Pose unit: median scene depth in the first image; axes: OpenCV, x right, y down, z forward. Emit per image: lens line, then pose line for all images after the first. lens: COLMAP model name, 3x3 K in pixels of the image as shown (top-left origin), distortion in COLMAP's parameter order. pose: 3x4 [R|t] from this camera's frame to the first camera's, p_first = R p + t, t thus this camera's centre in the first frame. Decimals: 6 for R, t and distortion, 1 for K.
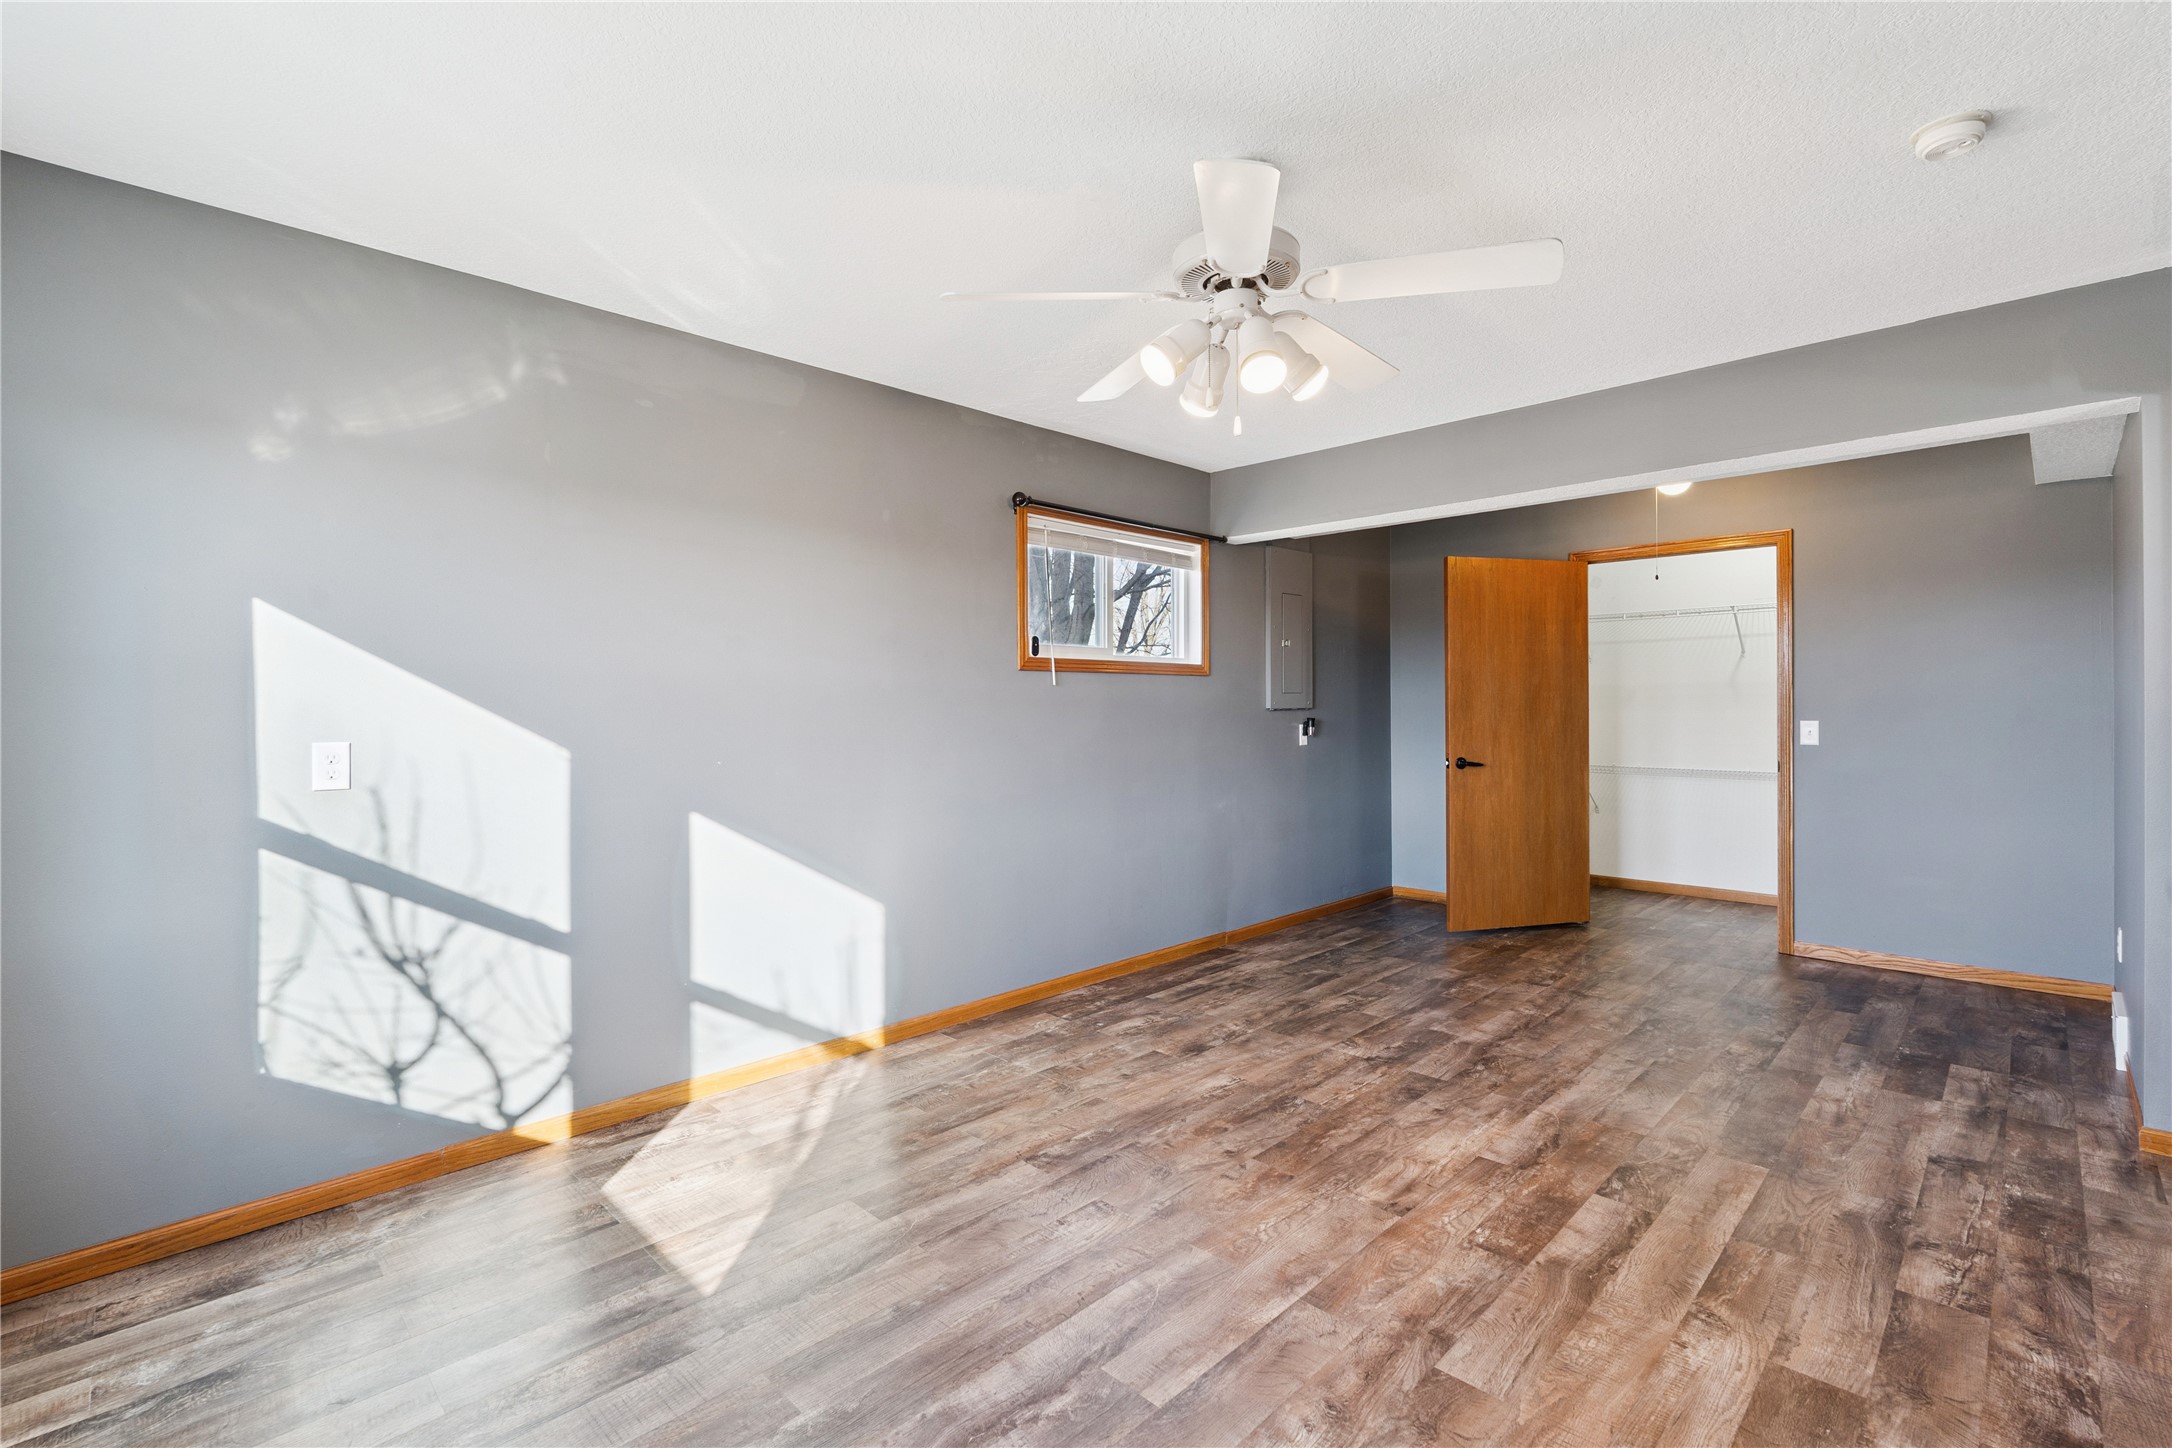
lens RADIAL K [[954.7, 0, 1085.0], [0, 954.7, 716.7], [0, 0, 1]] dist [0.000585, -0.000375]
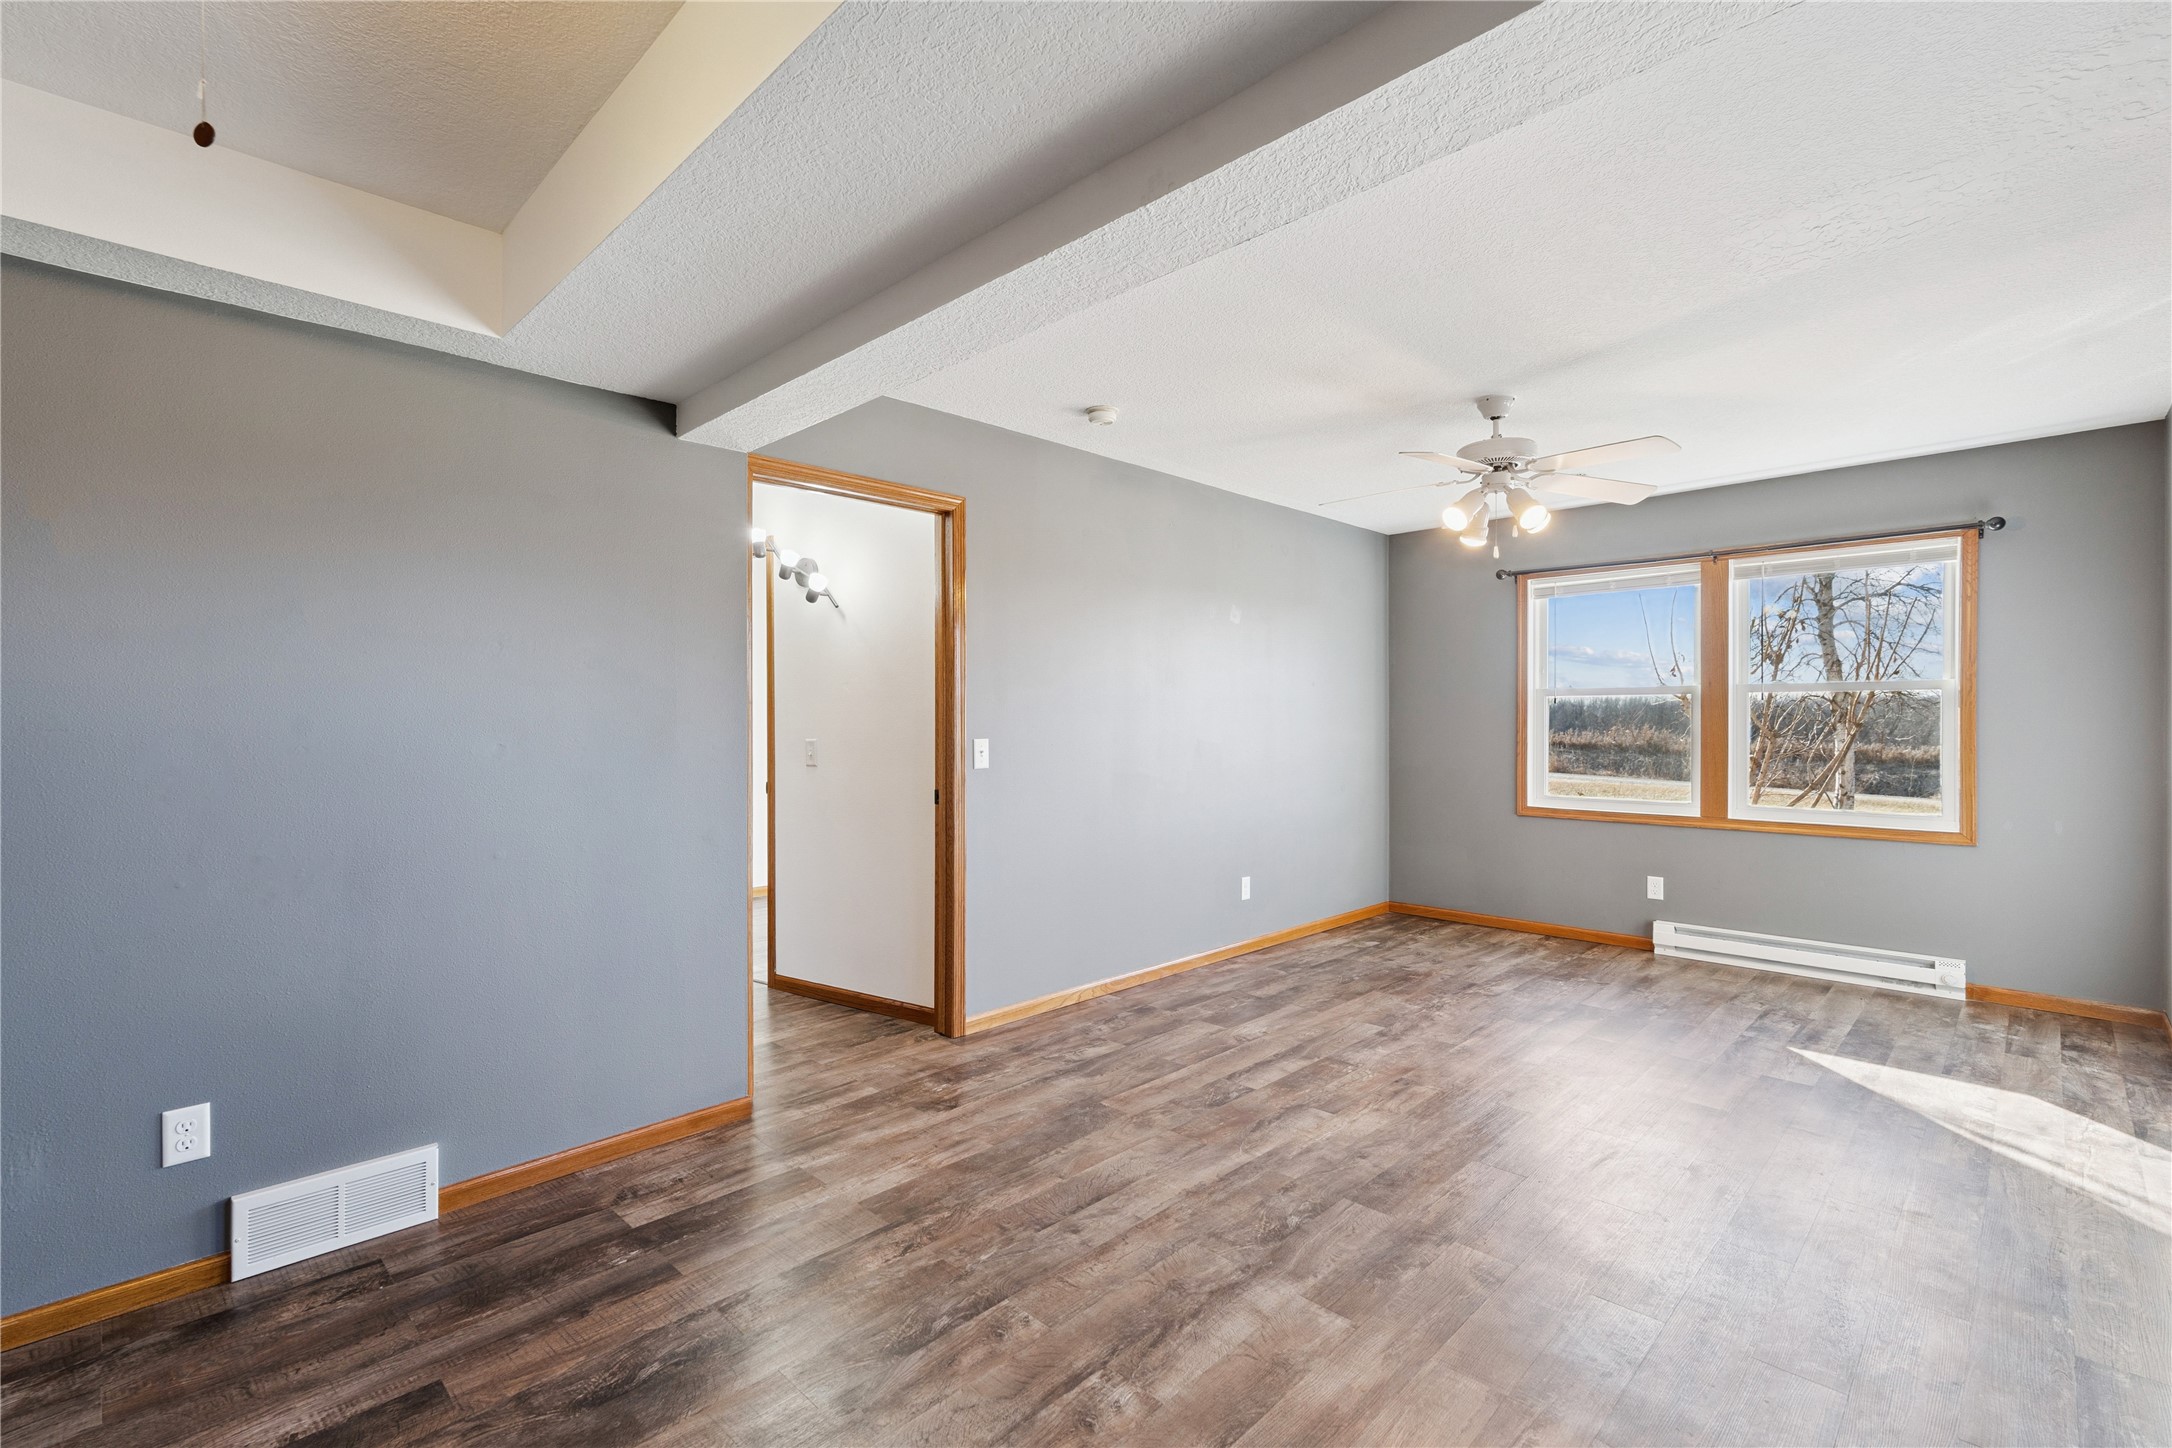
lens RADIAL K [[954.7, 0, 1078.3], [0, 954.7, 721.4], [0, 0, 1]] dist [0.000585, -0.000375]
pose [[-0.999971, 0.005135, 0.005605, 0.731310], [0.005211, 0.999895, 0.013544, -0.030445], [-0.005534, 0.013573, -0.999893, 2.205181]]
